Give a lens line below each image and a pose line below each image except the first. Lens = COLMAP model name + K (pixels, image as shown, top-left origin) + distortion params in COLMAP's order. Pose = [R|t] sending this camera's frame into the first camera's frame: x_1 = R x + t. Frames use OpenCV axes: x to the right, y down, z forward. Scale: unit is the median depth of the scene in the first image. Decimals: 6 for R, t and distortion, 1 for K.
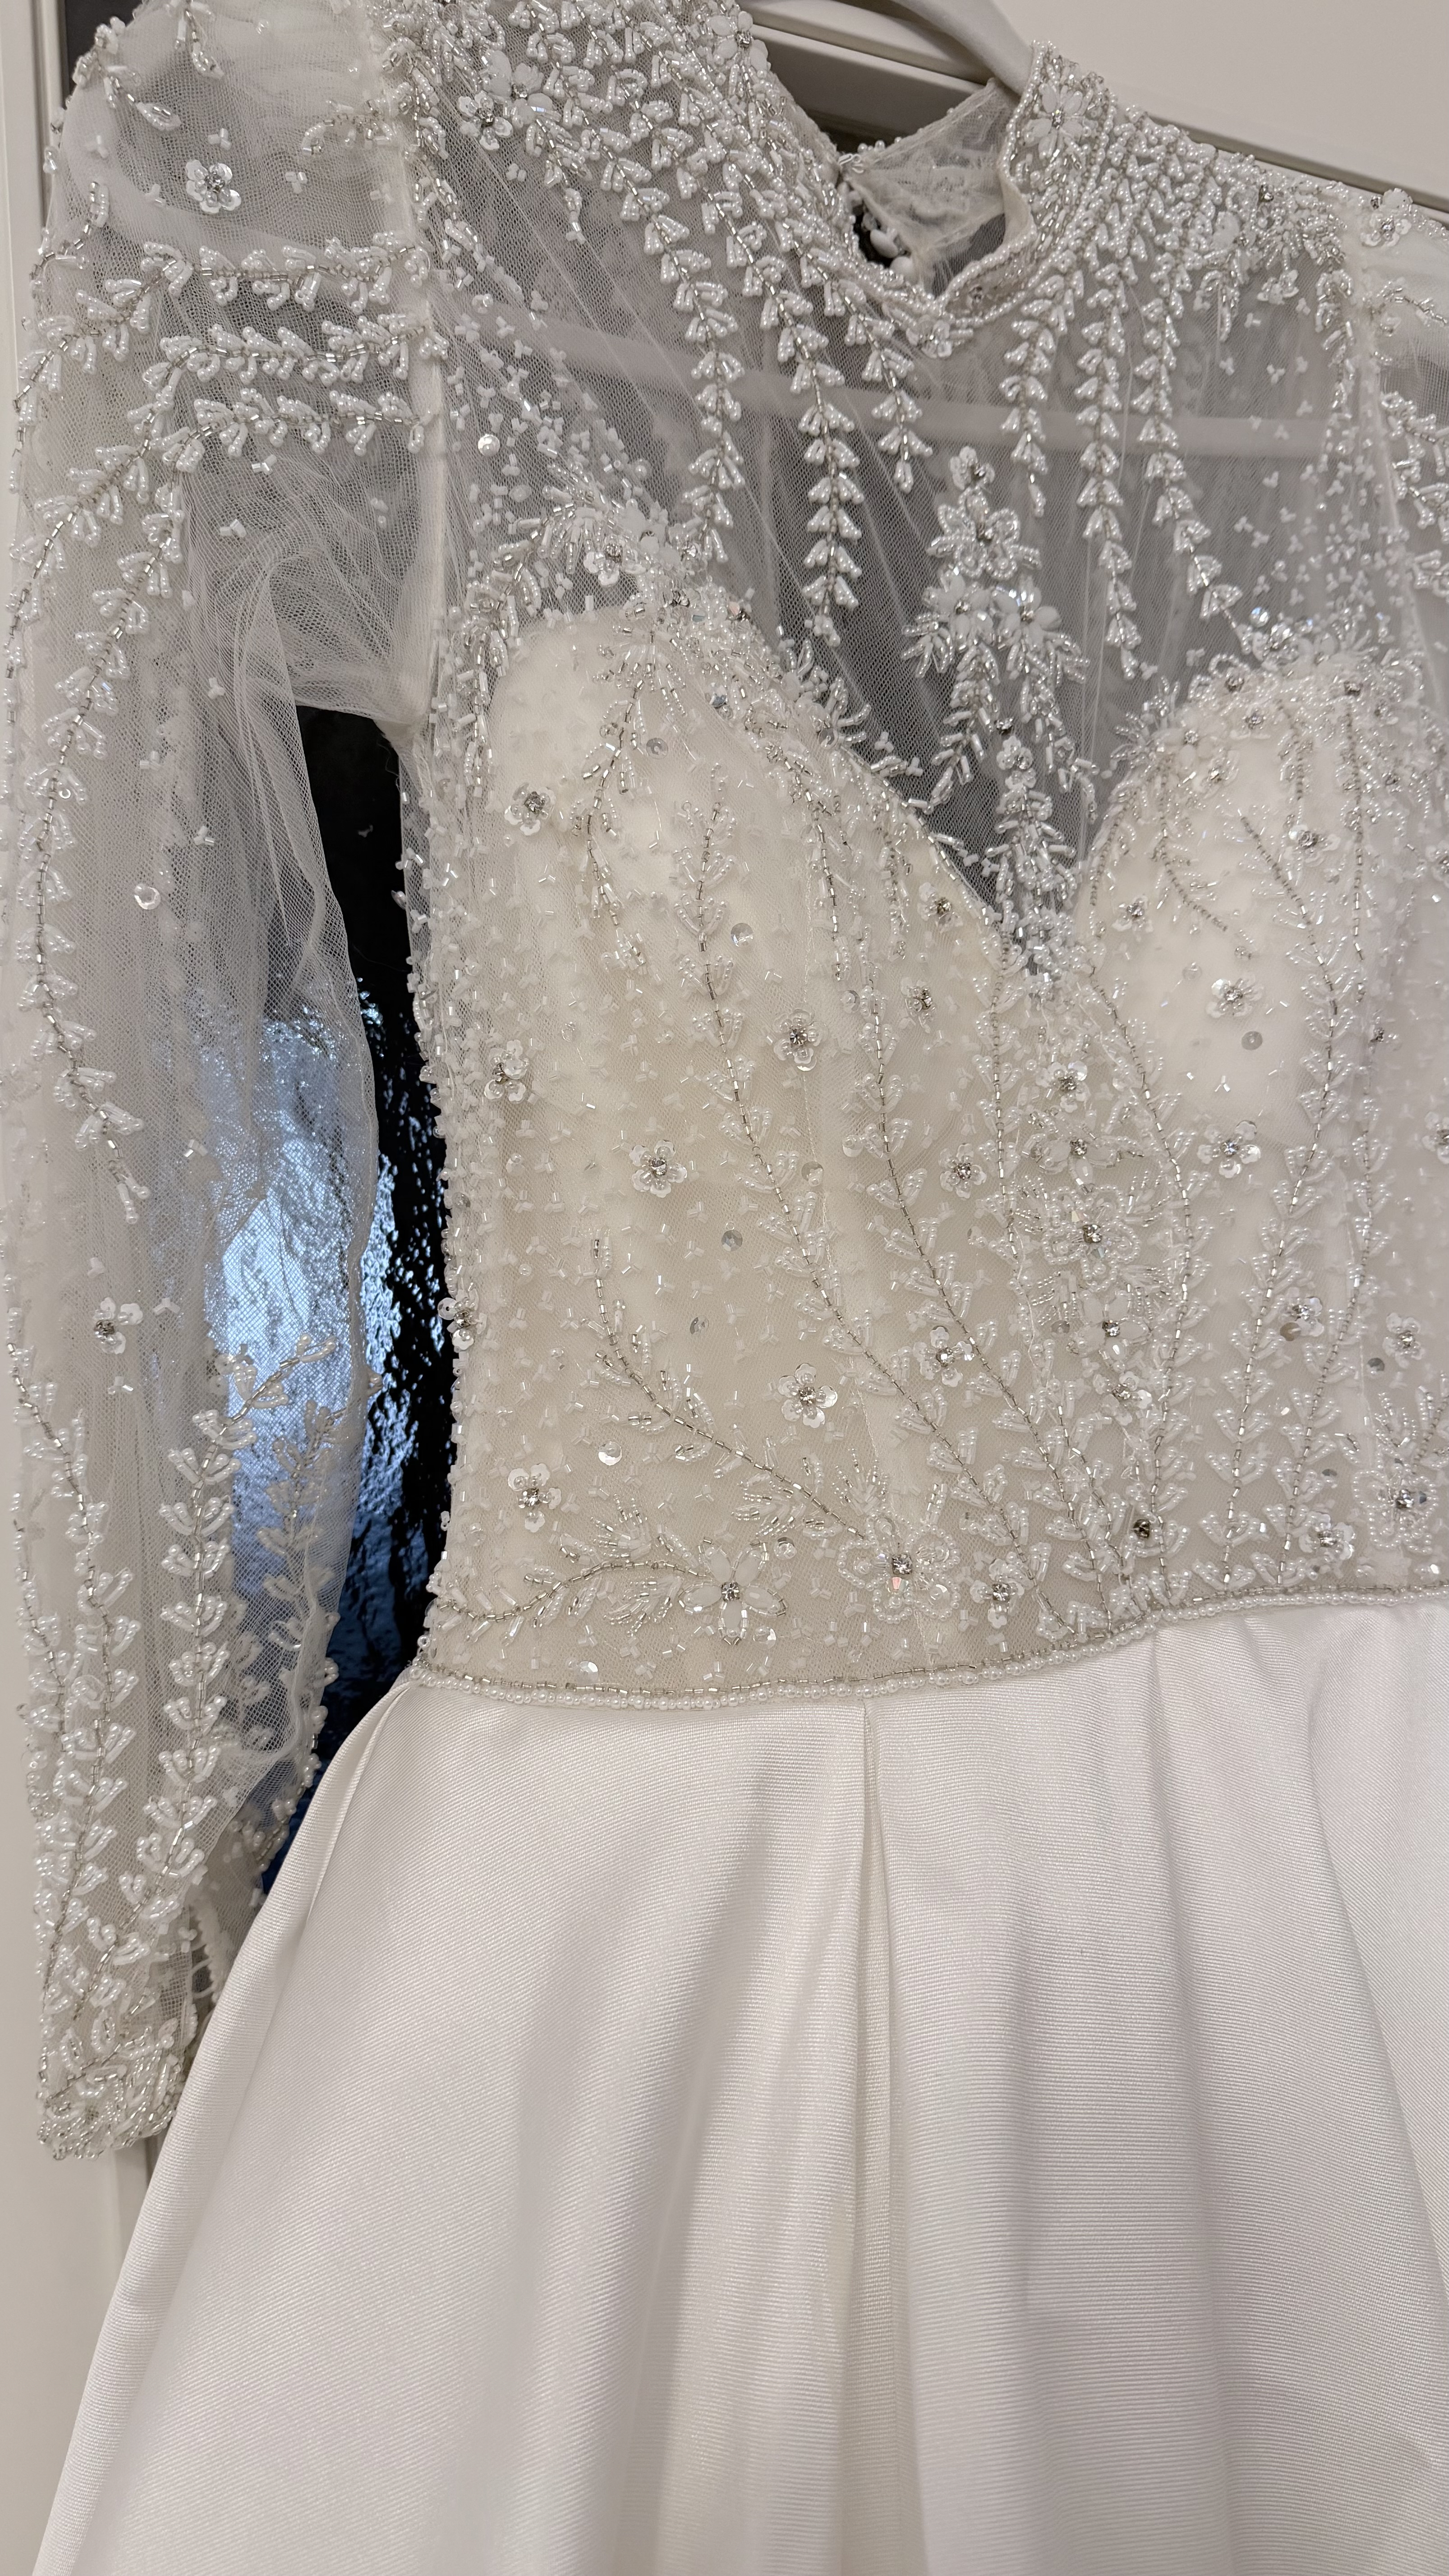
lens RADIAL K [[1982.2, 0, 724.5], [0, 1982.2, 1288.0], [0, 0, 1]] dist [-0.001941, -0.006406]
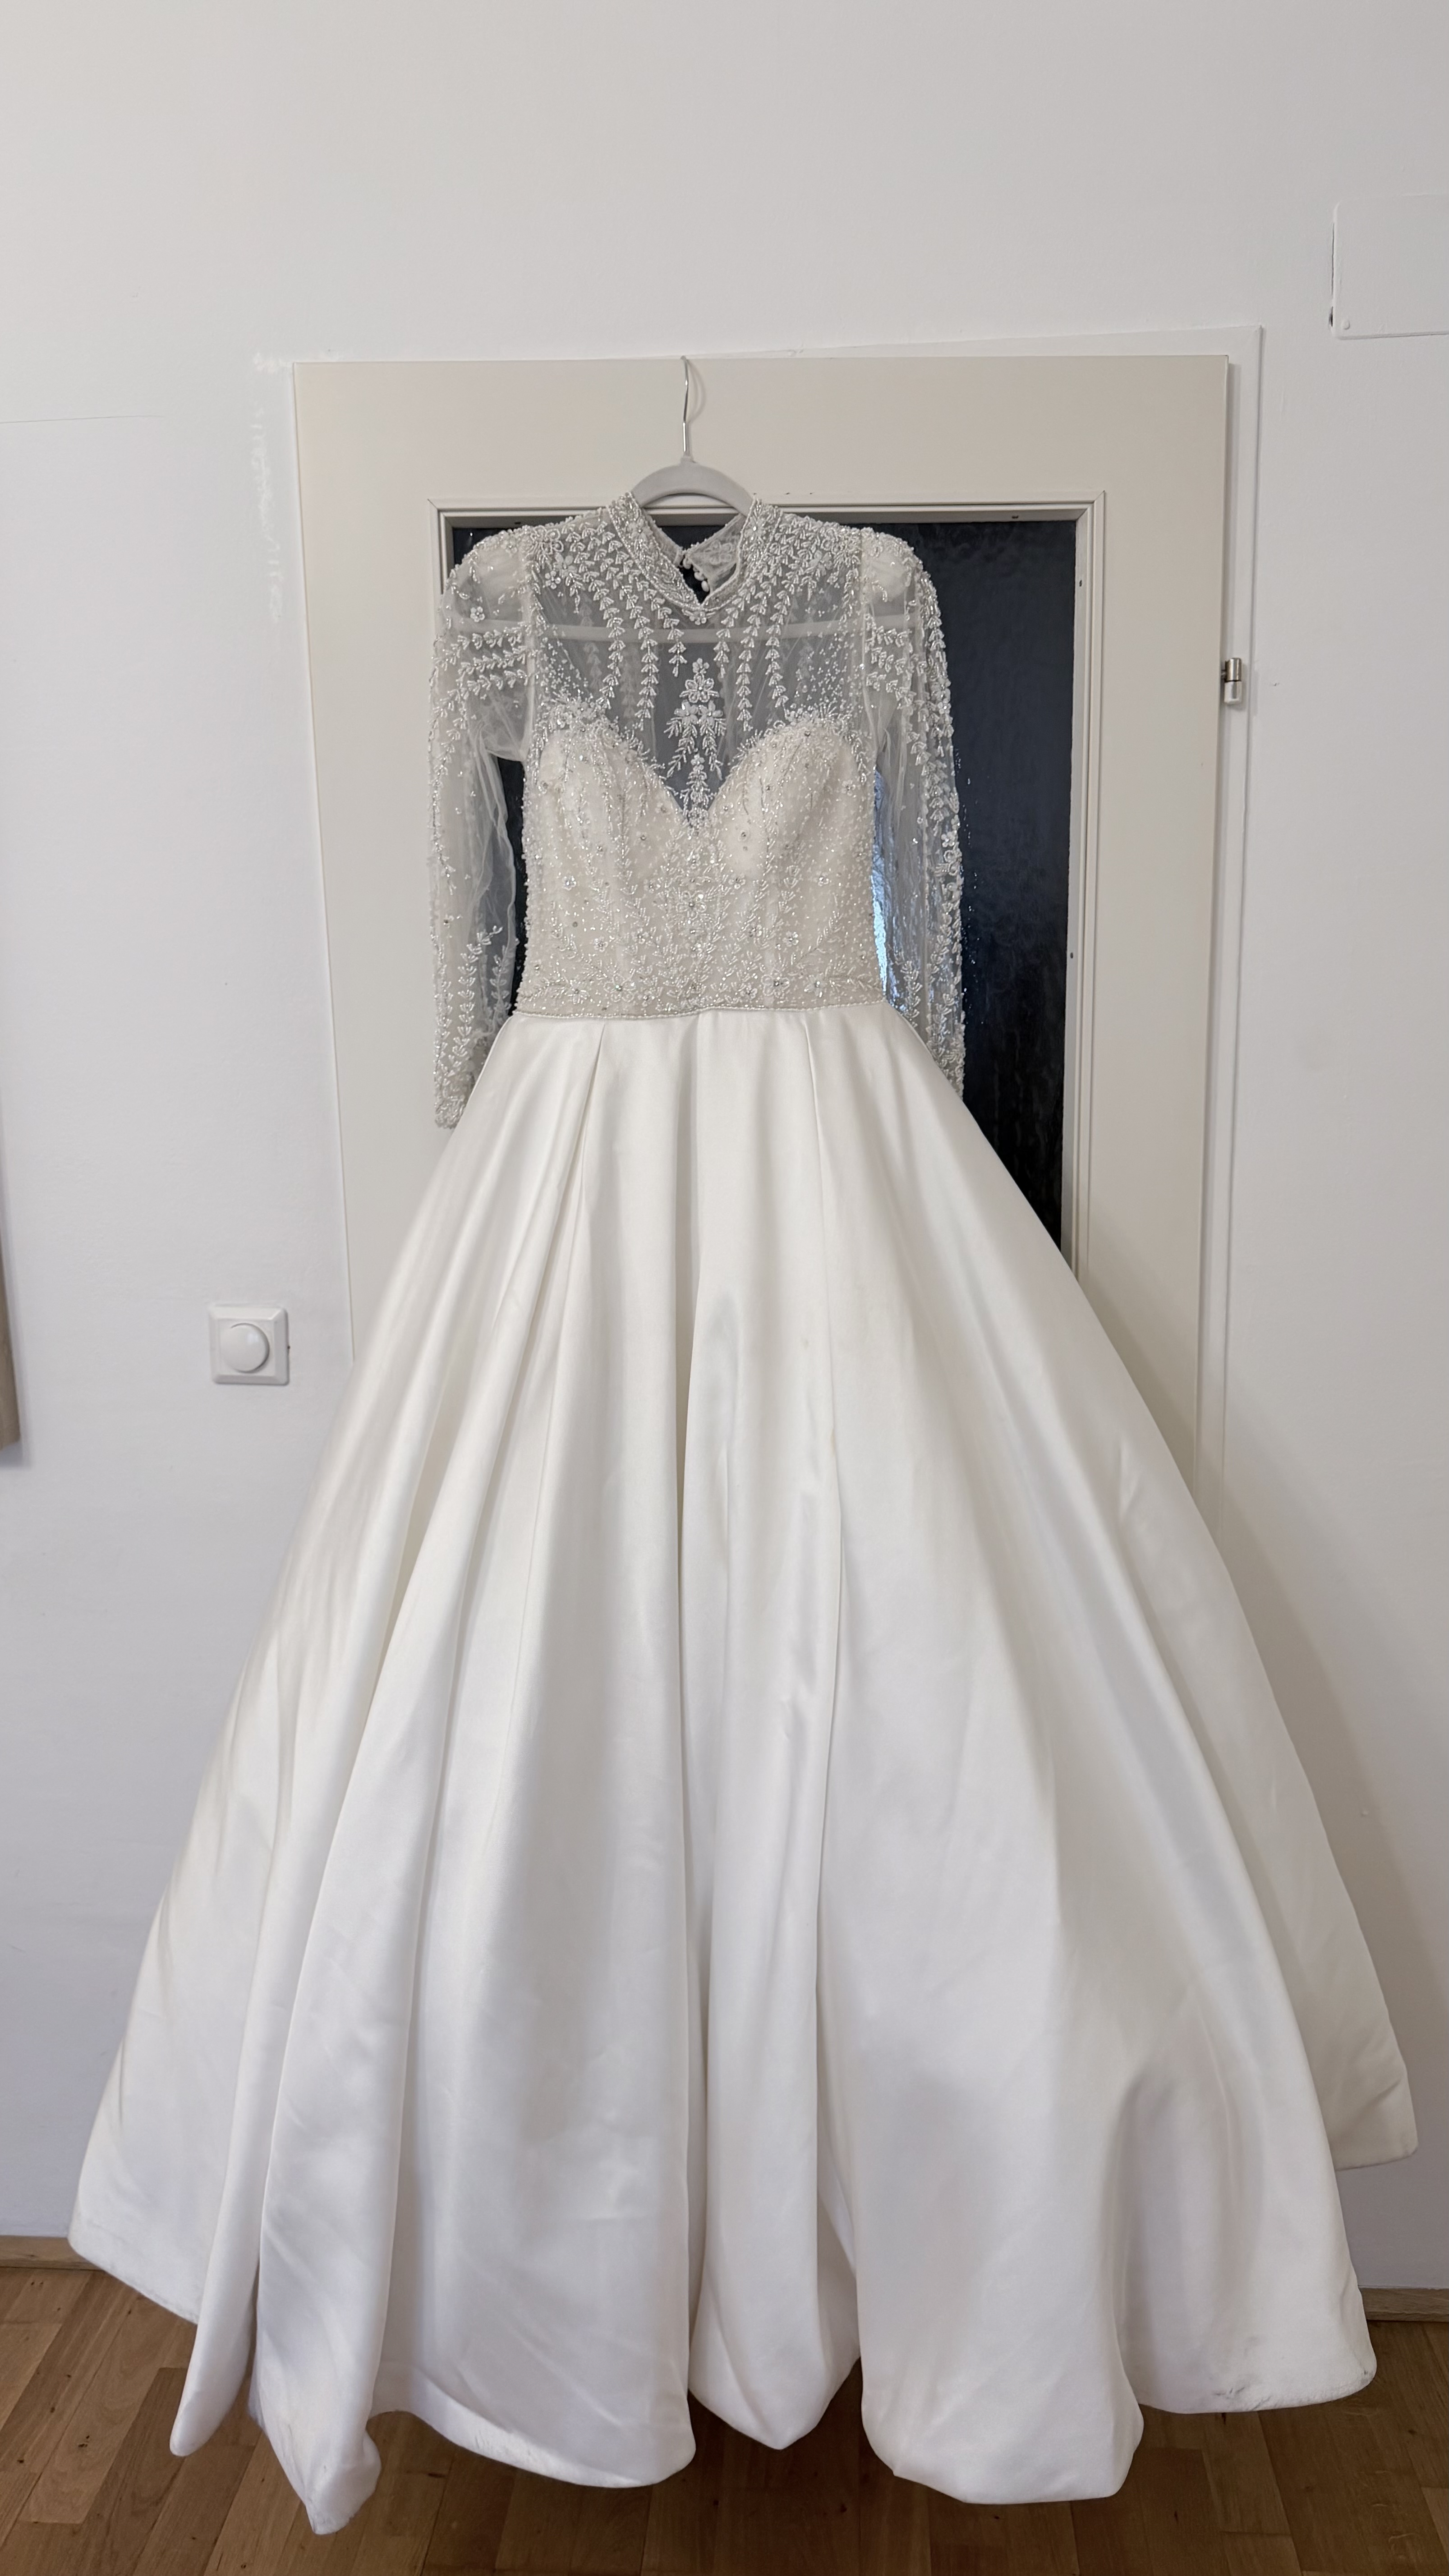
lens RADIAL K [[1867.9, 0, 724.5], [0, 1867.9, 1288.0], [0, 0, 1]] dist [0.120221, -0.000489]
pose [[0.909548, 0.106747, -0.401656, 1.699723], [-0.038390, 0.983899, 0.174555, 0.061579], [0.413822, -0.143346, 0.899001, -2.174168]]
